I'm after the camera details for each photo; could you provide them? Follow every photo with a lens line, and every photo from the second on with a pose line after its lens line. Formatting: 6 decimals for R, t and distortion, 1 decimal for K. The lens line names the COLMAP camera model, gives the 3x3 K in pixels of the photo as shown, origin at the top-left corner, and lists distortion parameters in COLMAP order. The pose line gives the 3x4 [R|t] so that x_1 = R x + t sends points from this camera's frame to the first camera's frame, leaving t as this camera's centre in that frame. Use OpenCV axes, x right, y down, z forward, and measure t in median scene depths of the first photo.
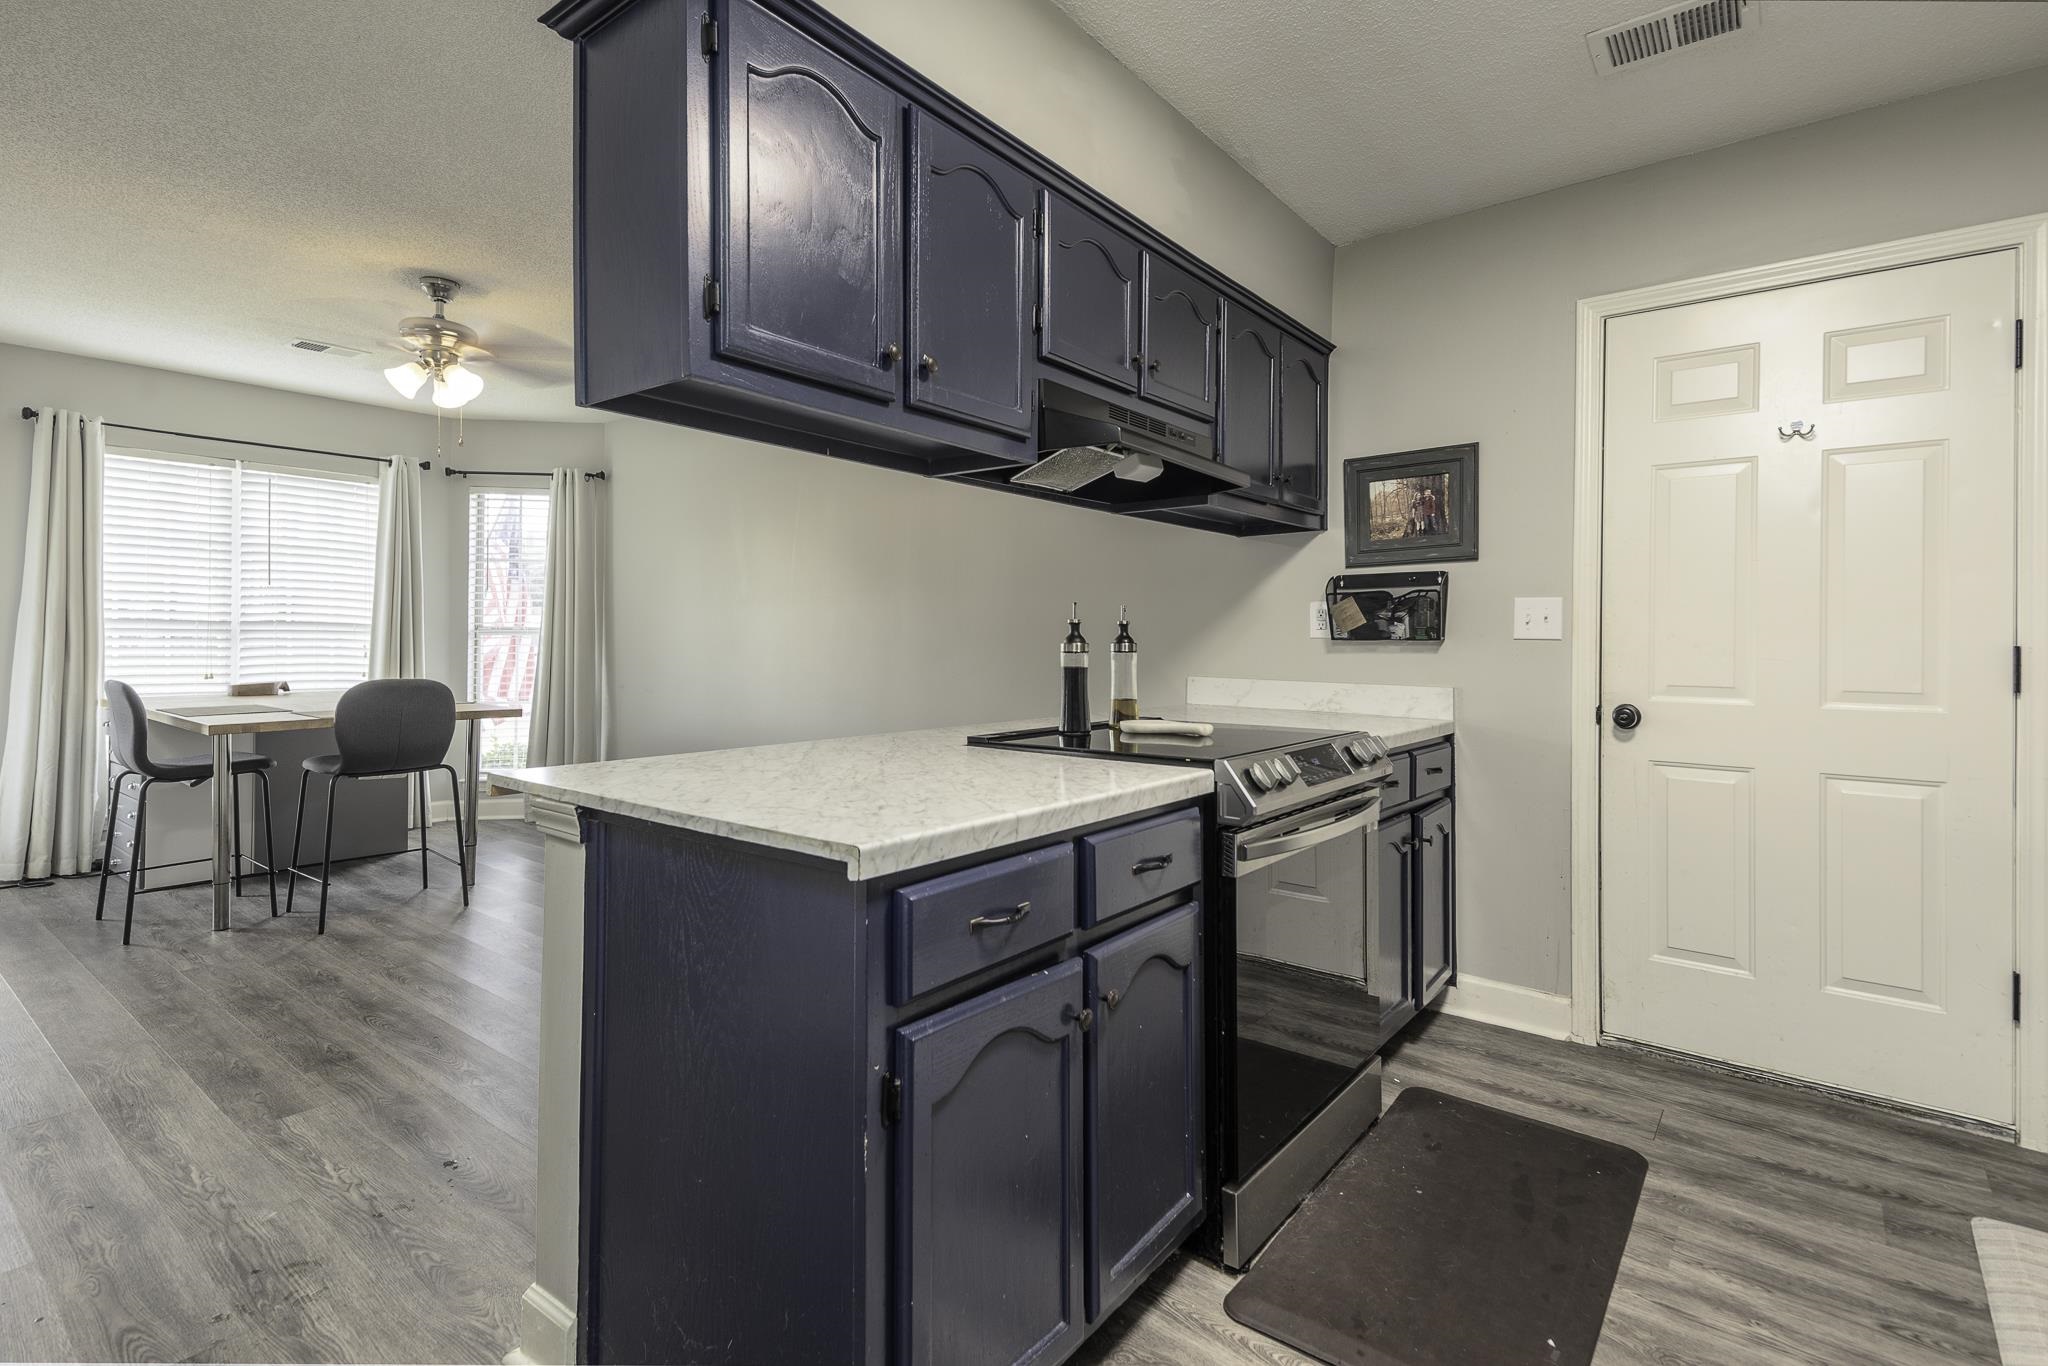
lens RADIAL K [[970.5, 0, 1021.8], [0, 970.5, 635.6], [0, 0, 1]] dist [0.049917, -0.023284]
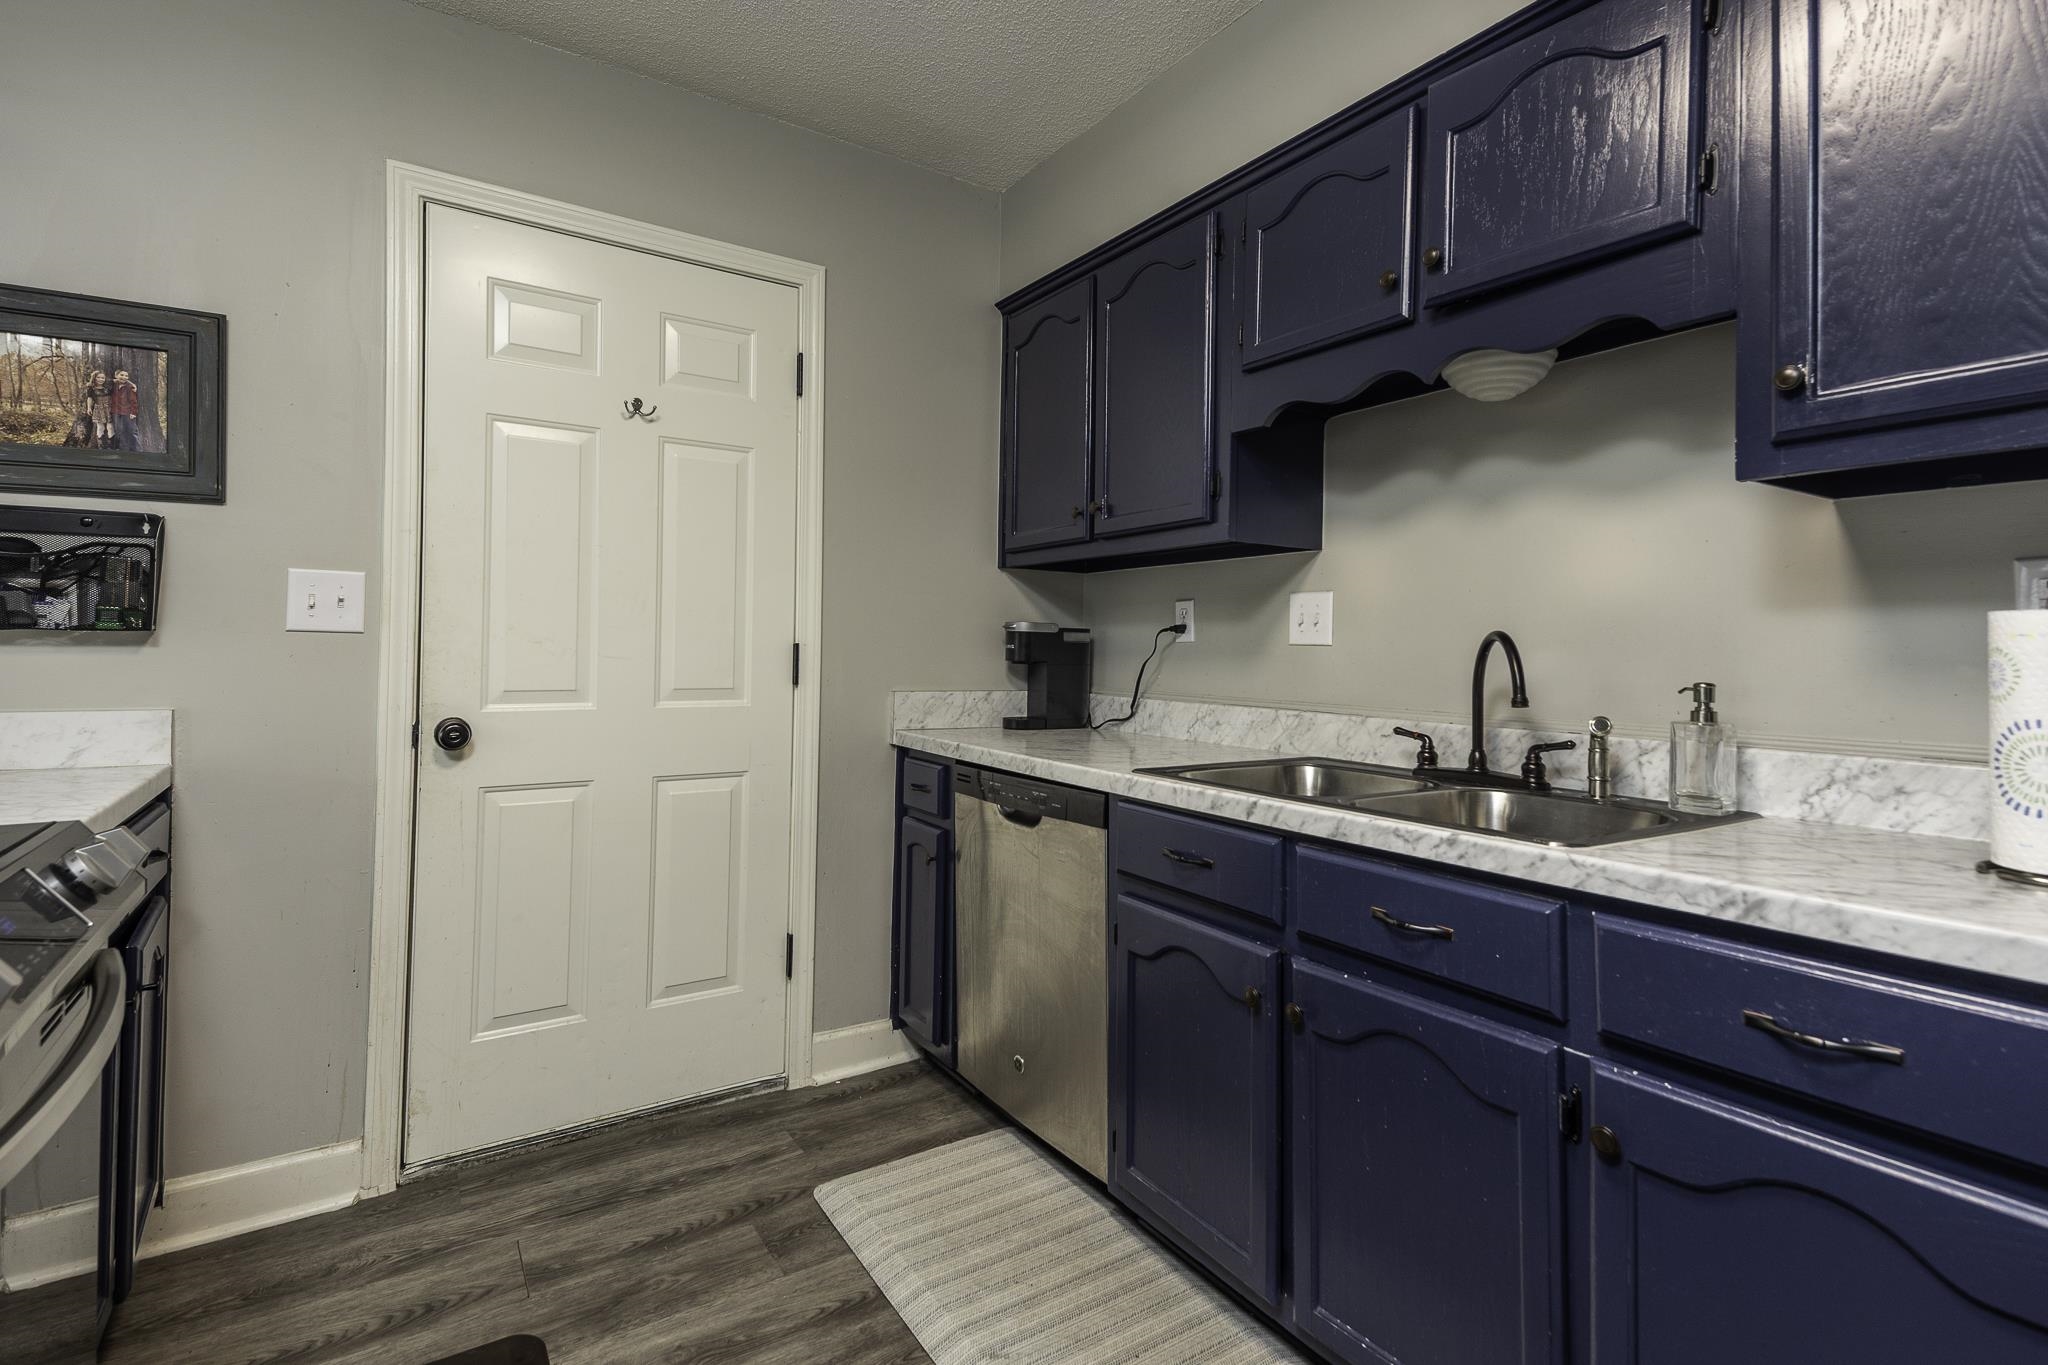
lens RADIAL K [[970.5, 0, 1021.8], [0, 970.5, 635.1], [0, 0, 1]] dist [0.049917, -0.023284]
pose [[0.319165, 0.008077, 0.947665, 0.031780], [-0.014240, 0.999892, -0.003726, 0.002213], [-0.947592, -0.012305, 0.319246, 0.349776]]
